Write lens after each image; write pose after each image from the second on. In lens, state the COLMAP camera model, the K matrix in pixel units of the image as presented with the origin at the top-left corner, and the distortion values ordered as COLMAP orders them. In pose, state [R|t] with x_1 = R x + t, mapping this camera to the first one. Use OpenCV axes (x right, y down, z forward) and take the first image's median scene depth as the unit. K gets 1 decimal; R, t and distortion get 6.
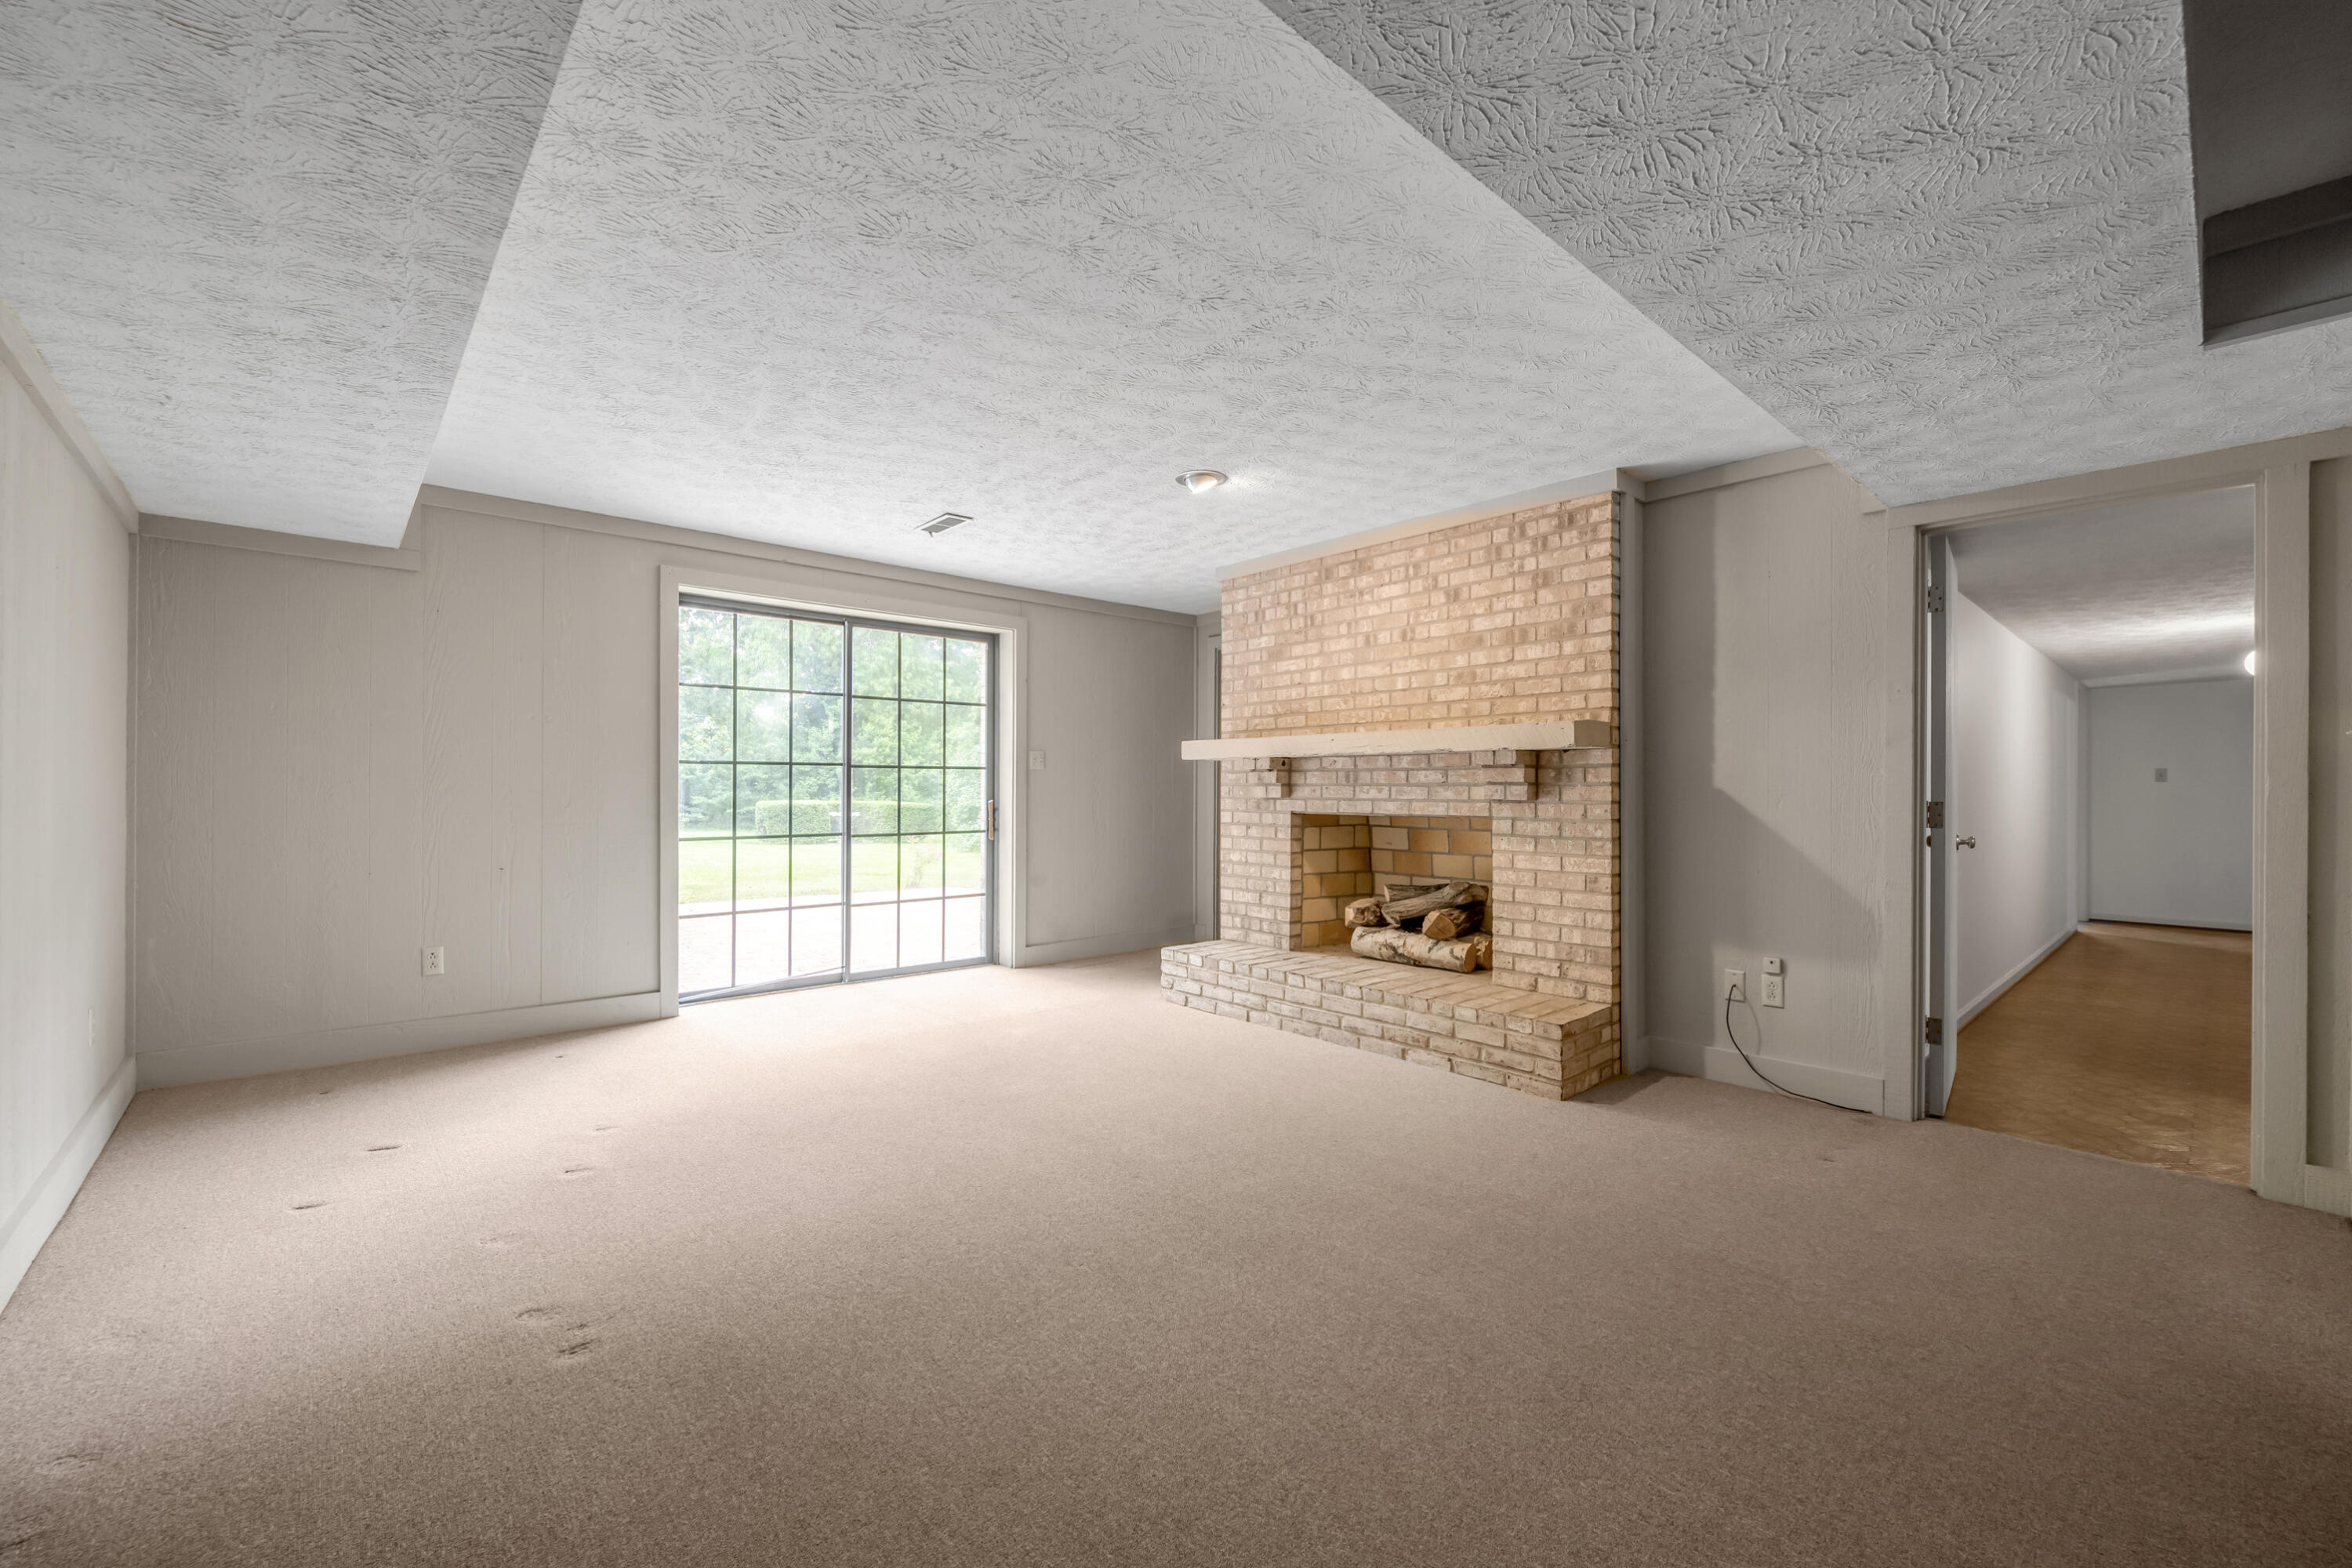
lens RADIAL K [[950.2, 0, 1193.3], [0, 950.2, 786.6], [0, 0, 1]] dist [-0.006970, 0.000390]
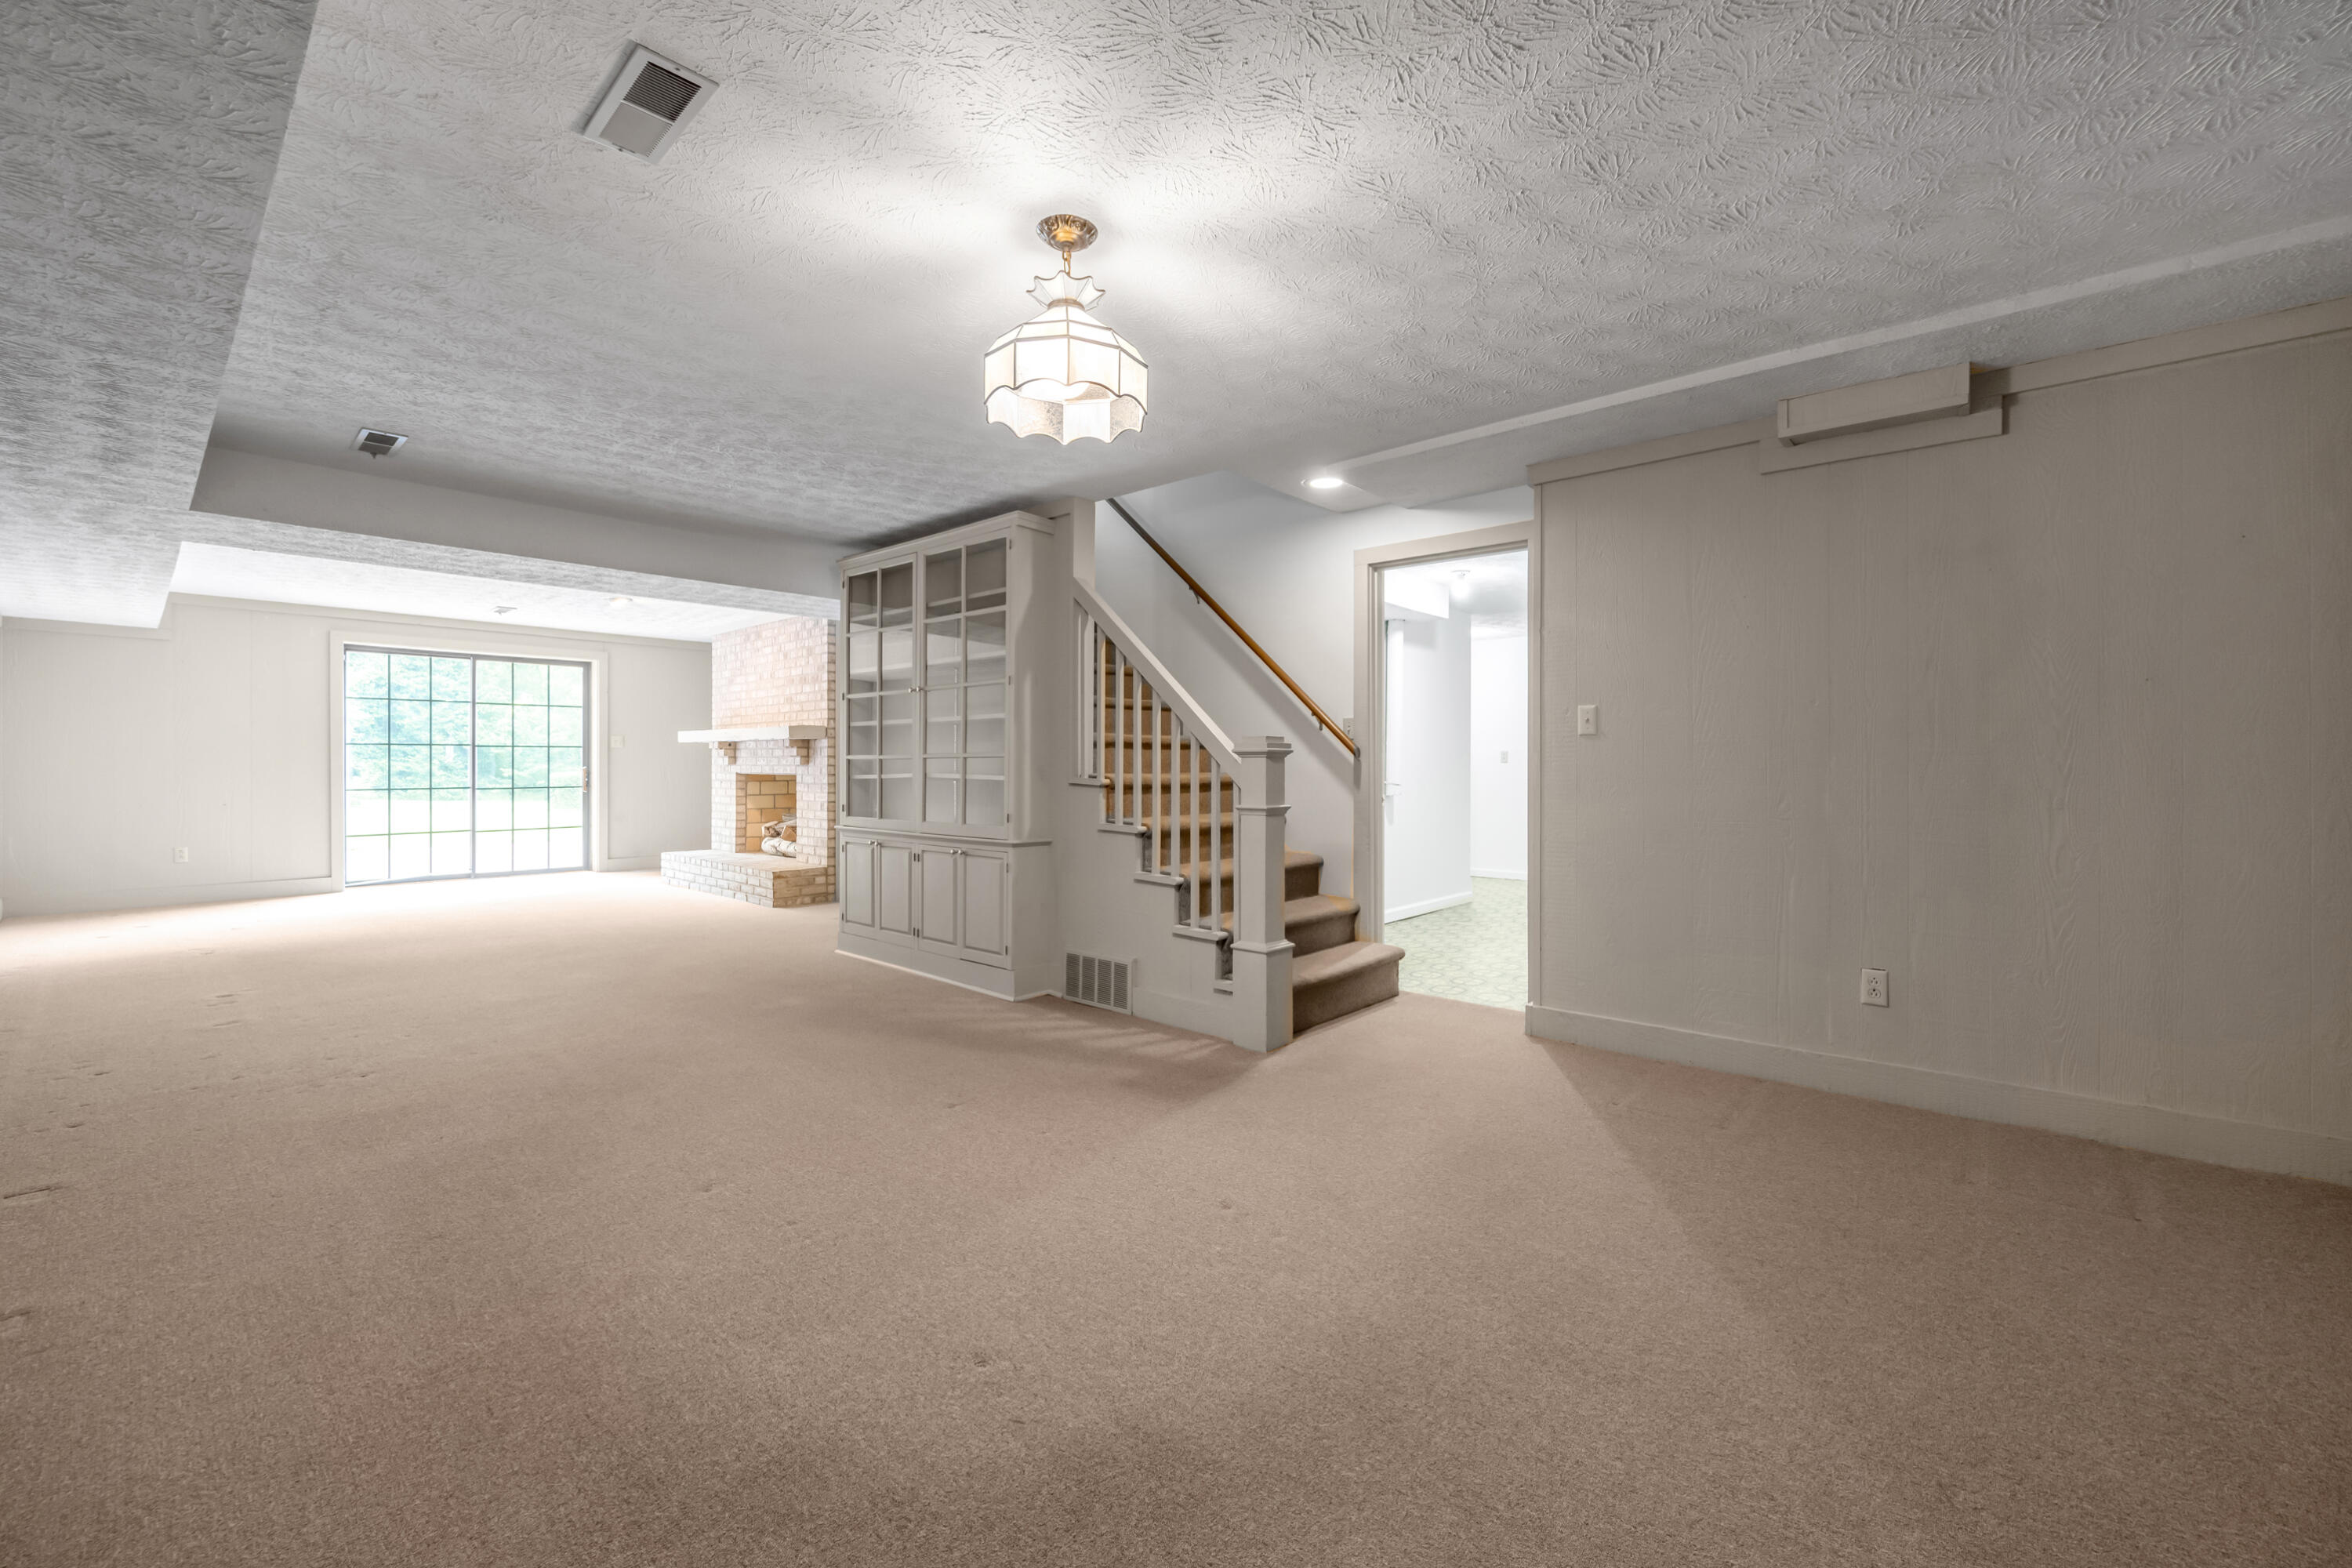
lens RADIAL K [[950.2, 0, 1194.5], [0, 950.2, 763.5], [0, 0, 1]] dist [-0.006970, 0.000390]
pose [[0.994211, -0.001764, 0.107434, 0.841371], [0.001332, 0.999991, 0.004095, 0.004429], [-0.107440, -0.003928, 0.994204, -0.908490]]
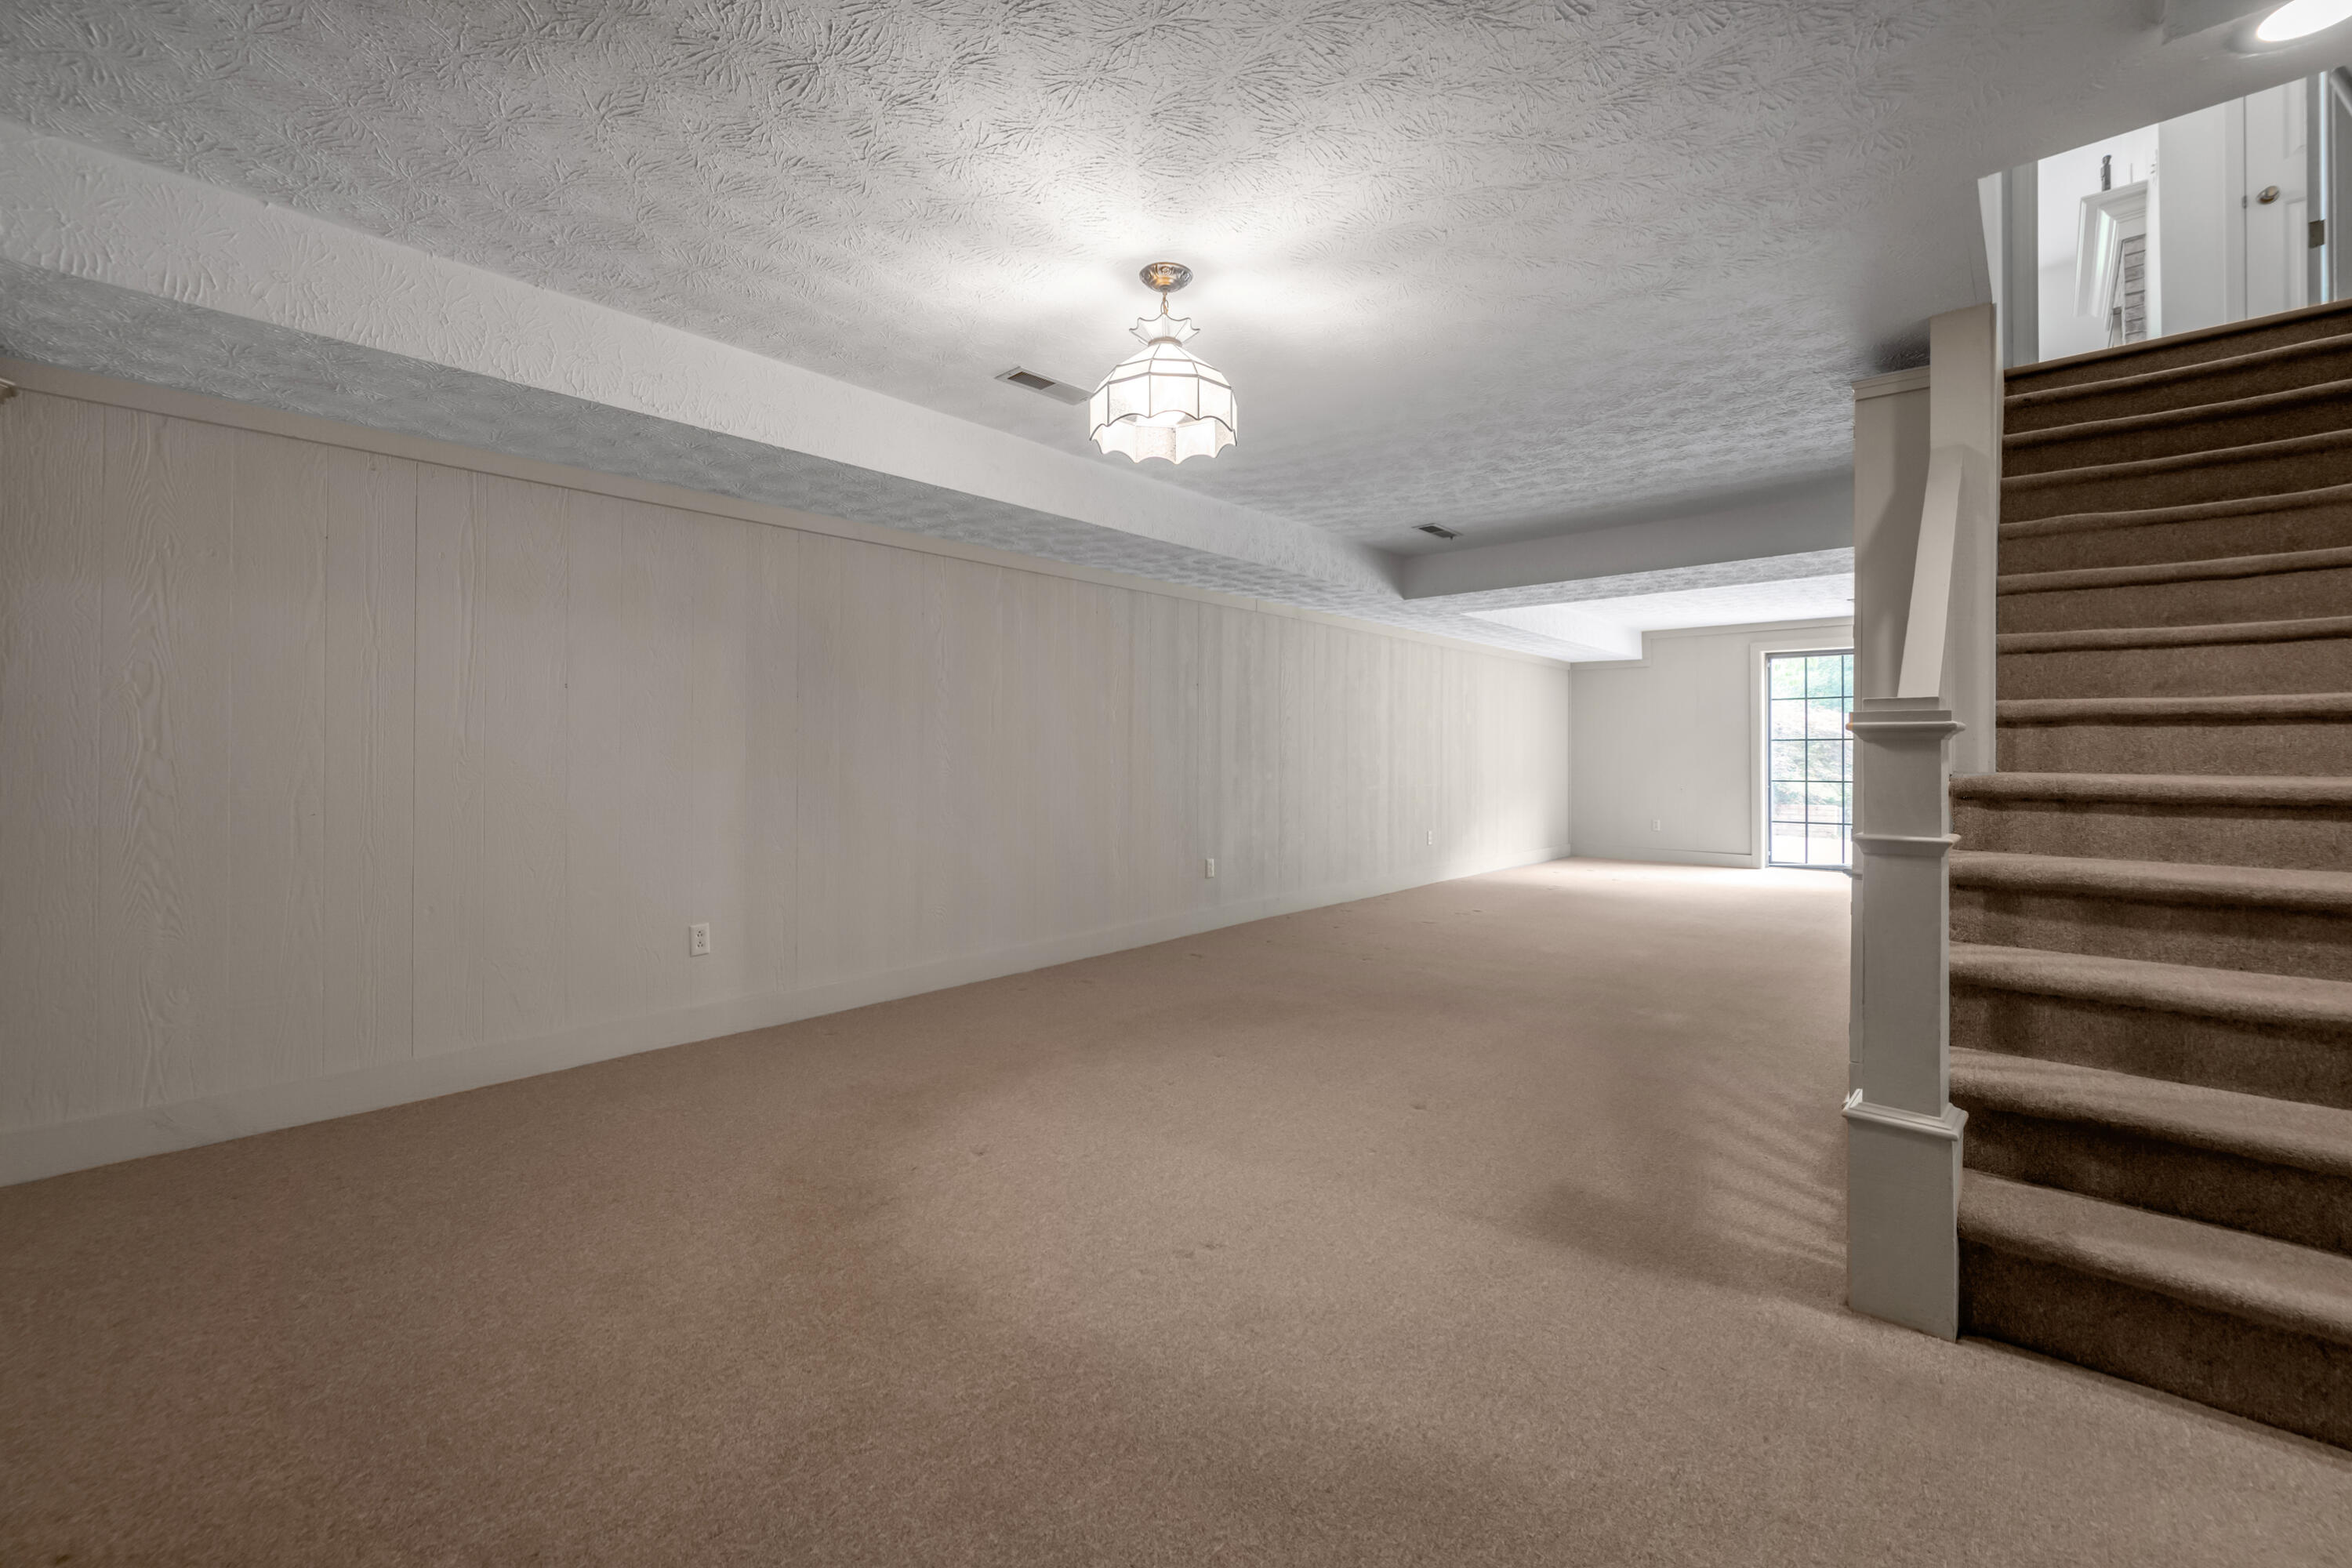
lens RADIAL K [[950.2, 0, 1144.5], [0, 950.2, 753.5], [0, 0, 1]] dist [-0.006970, 0.000390]
pose [[0.070104, -0.005193, -0.997526, 1.398069], [0.001304, 0.999986, -0.005114, 0.009780], [0.997539, -0.000943, 0.070110, -0.441688]]
